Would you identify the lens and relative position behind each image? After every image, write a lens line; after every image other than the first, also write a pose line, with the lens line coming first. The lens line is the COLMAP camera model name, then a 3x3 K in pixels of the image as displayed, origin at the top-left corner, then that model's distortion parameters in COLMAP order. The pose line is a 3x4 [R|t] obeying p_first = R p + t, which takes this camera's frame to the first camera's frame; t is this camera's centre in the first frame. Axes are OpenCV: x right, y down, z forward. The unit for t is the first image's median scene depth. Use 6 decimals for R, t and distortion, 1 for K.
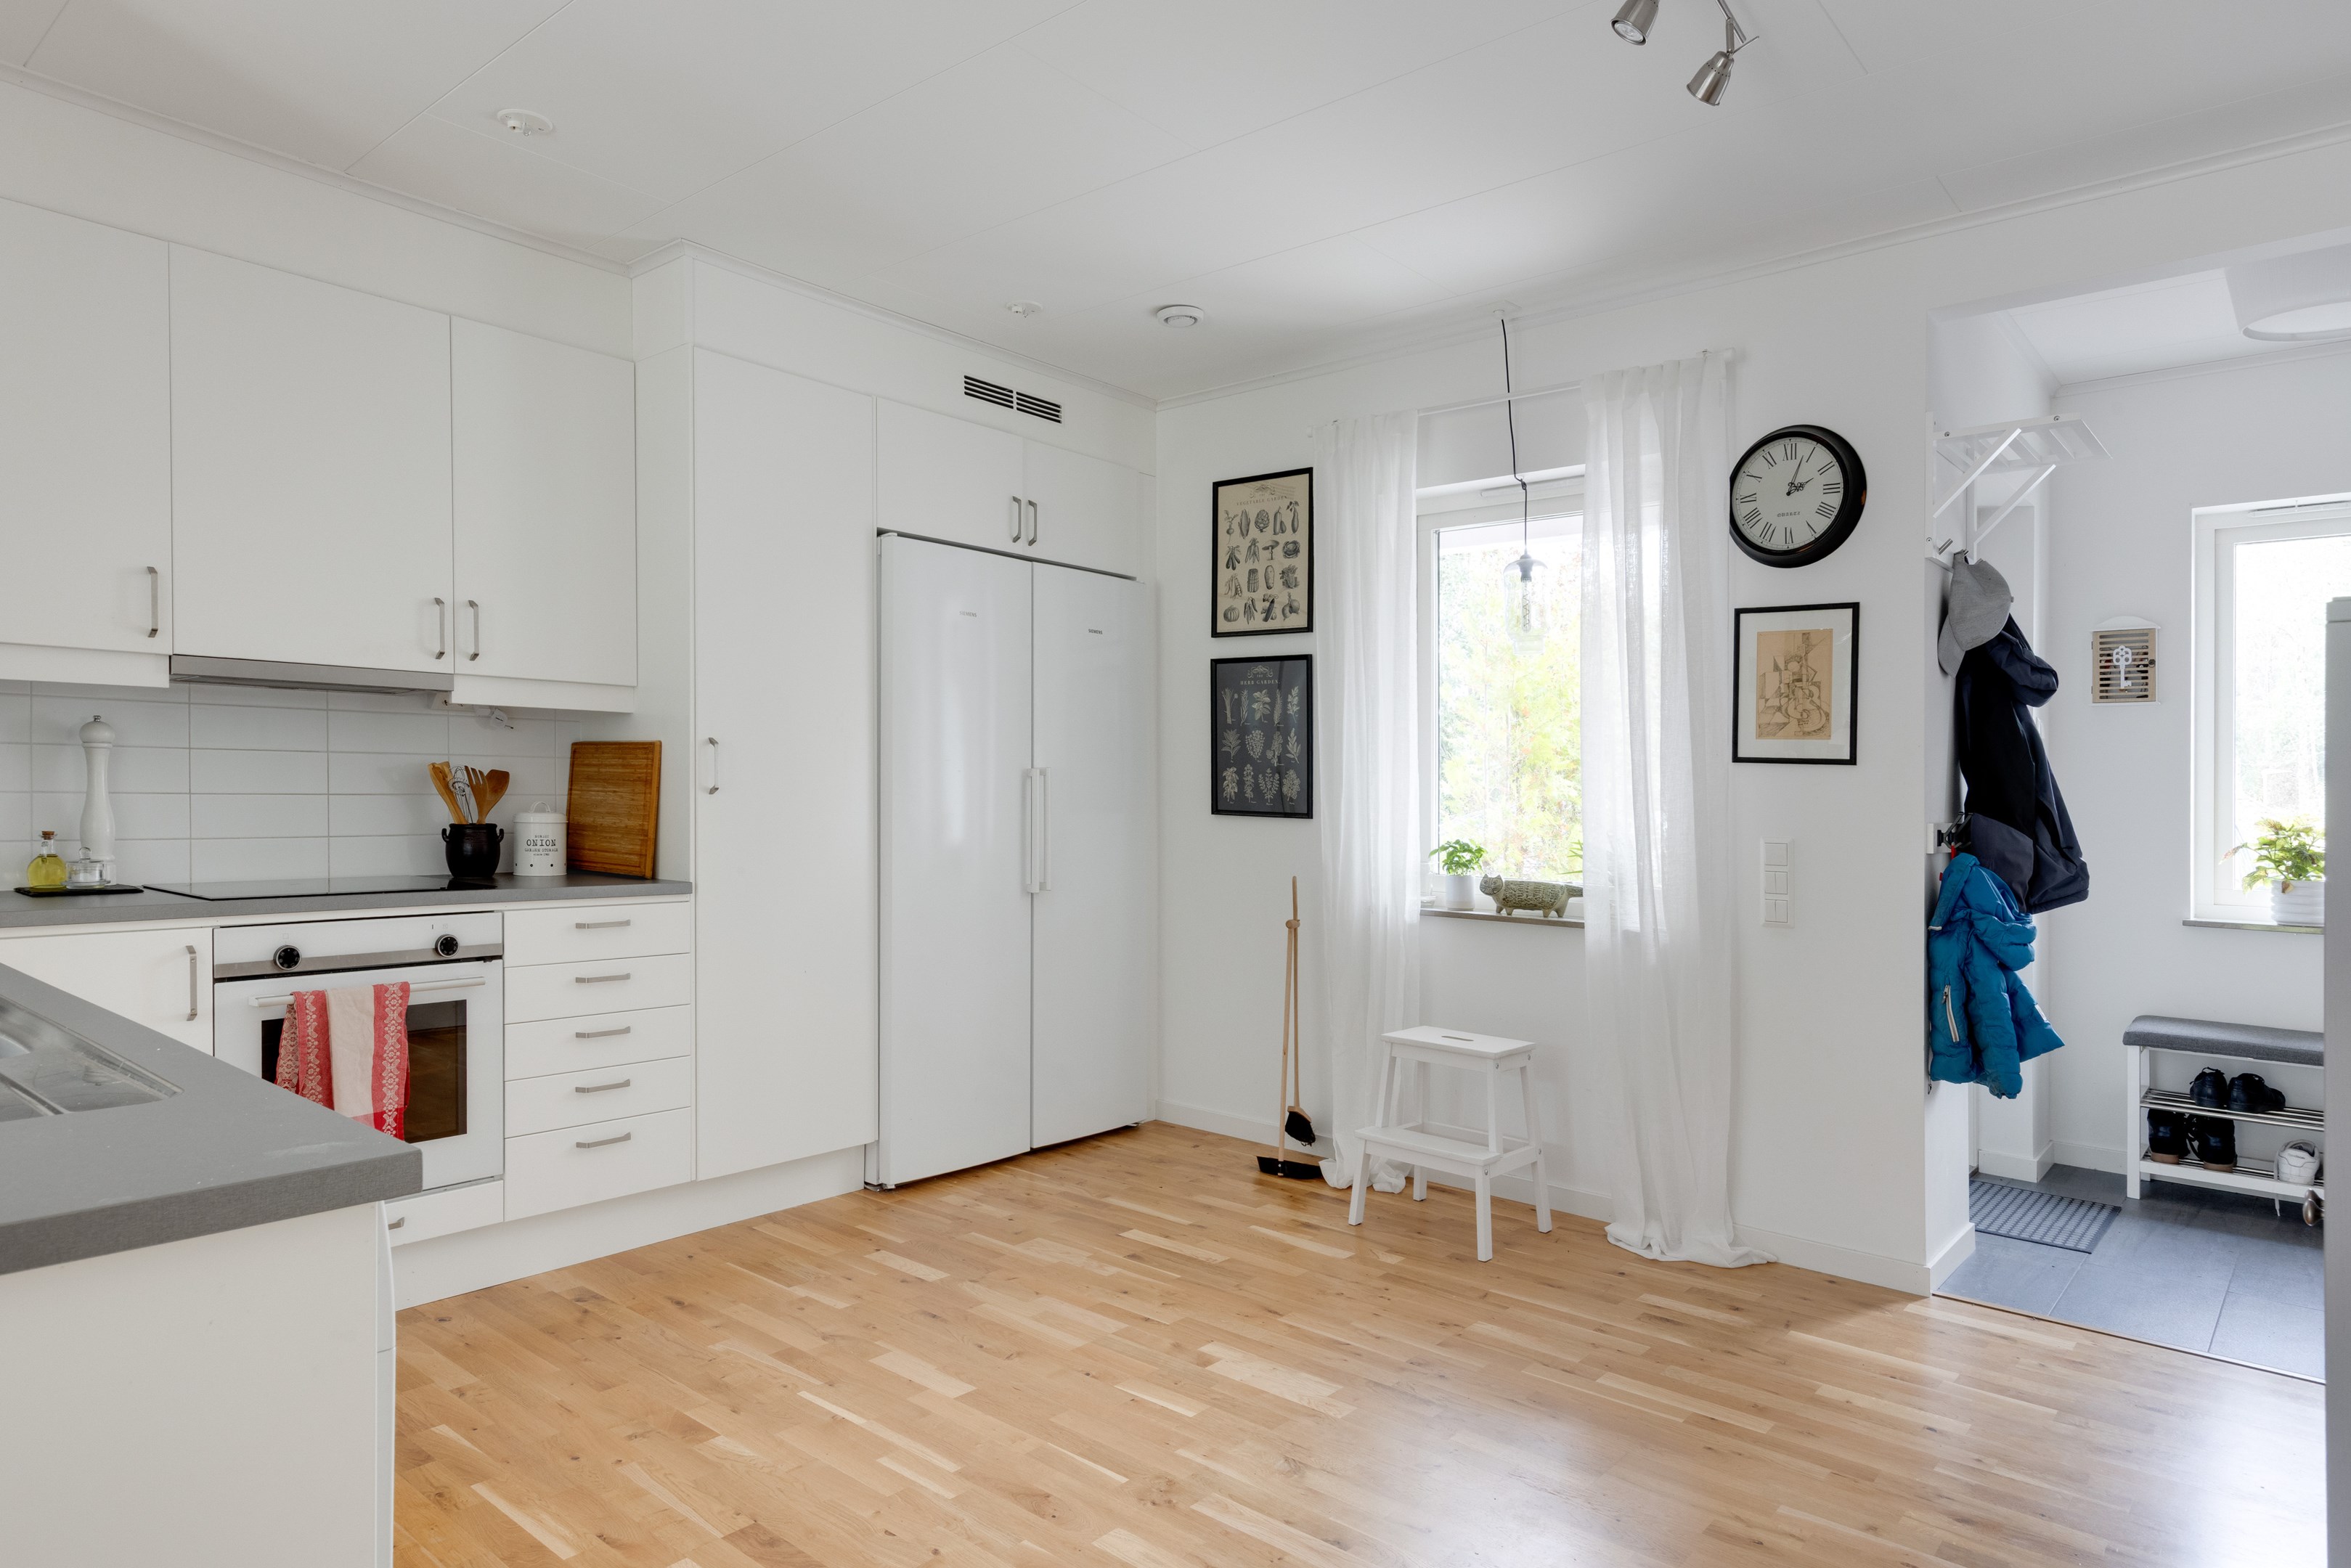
lens RADIAL K [[1436.3, 0, 1191.7], [0, 1436.3, 760.9], [0, 0, 1]] dist [-0.000884, 0.003581]
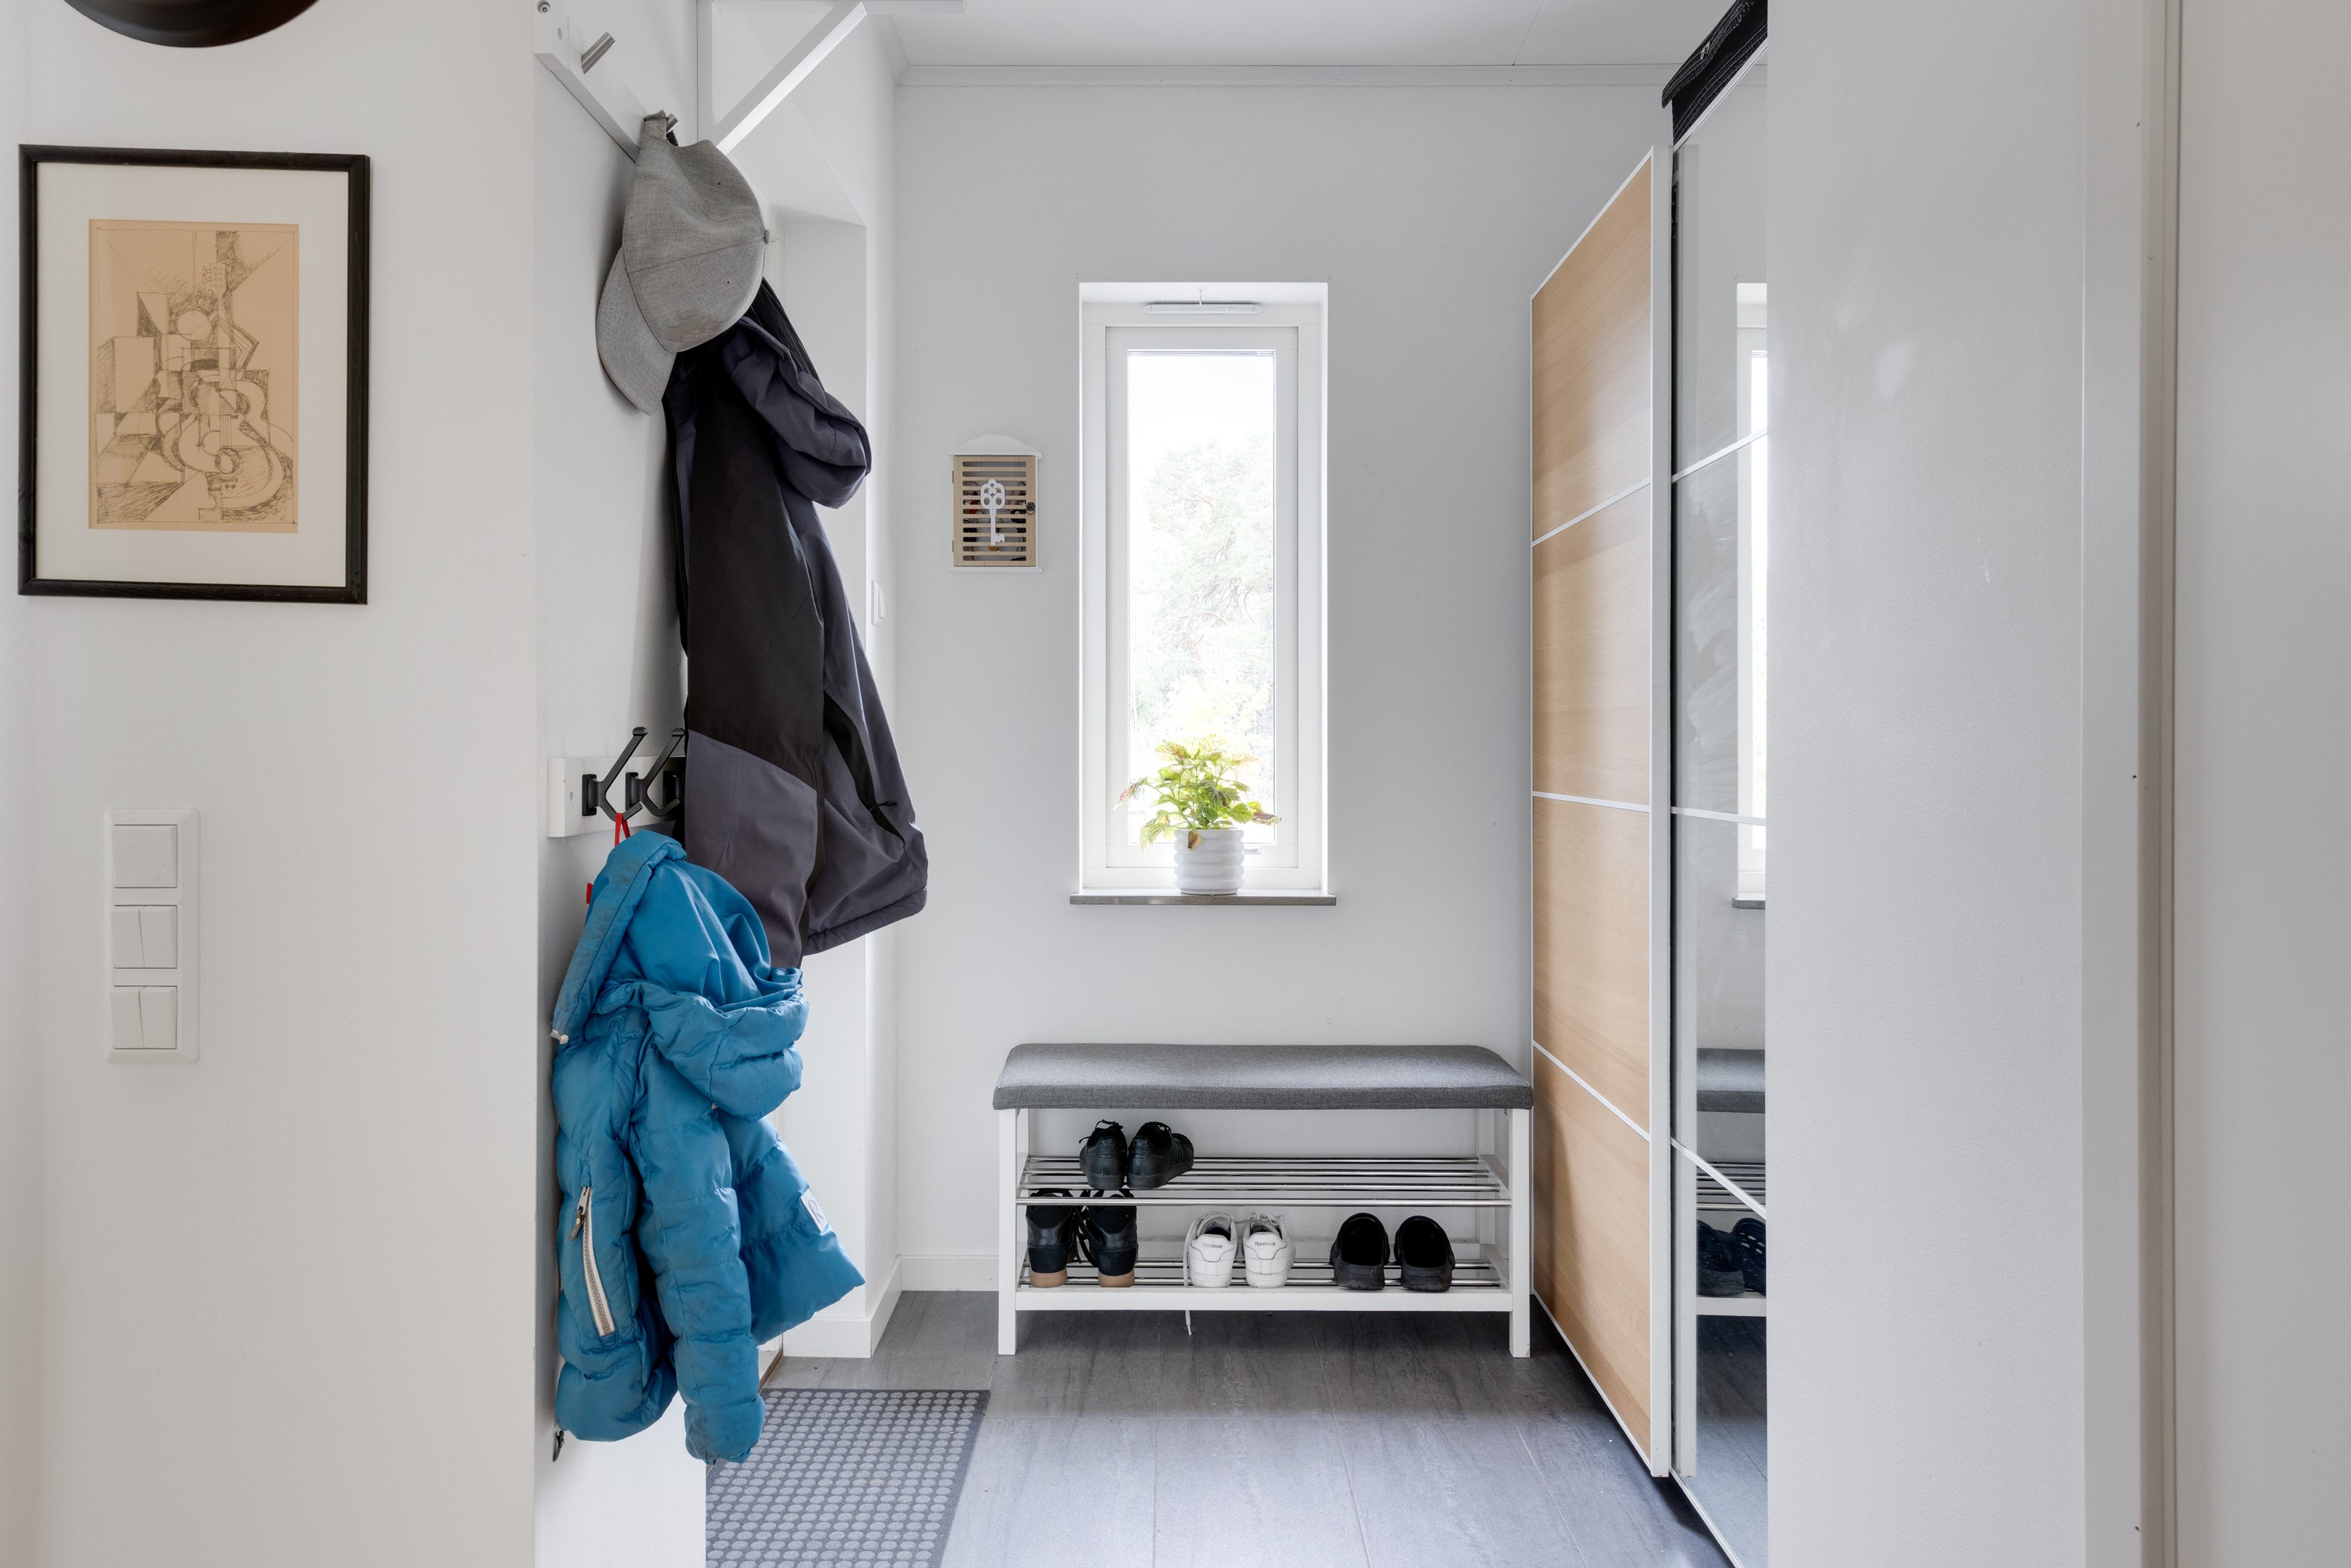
lens RADIAL K [[1505.0, 0, 1183.4], [0, 1505.0, 761.4], [0, 0, 1]] dist [0.024863, -0.004812]
pose [[0.768557, -0.022702, 0.639378, 0.362487], [-0.003336, 0.999214, 0.039488, 0.026205], [-0.639772, -0.032482, 0.767878, 0.549323]]
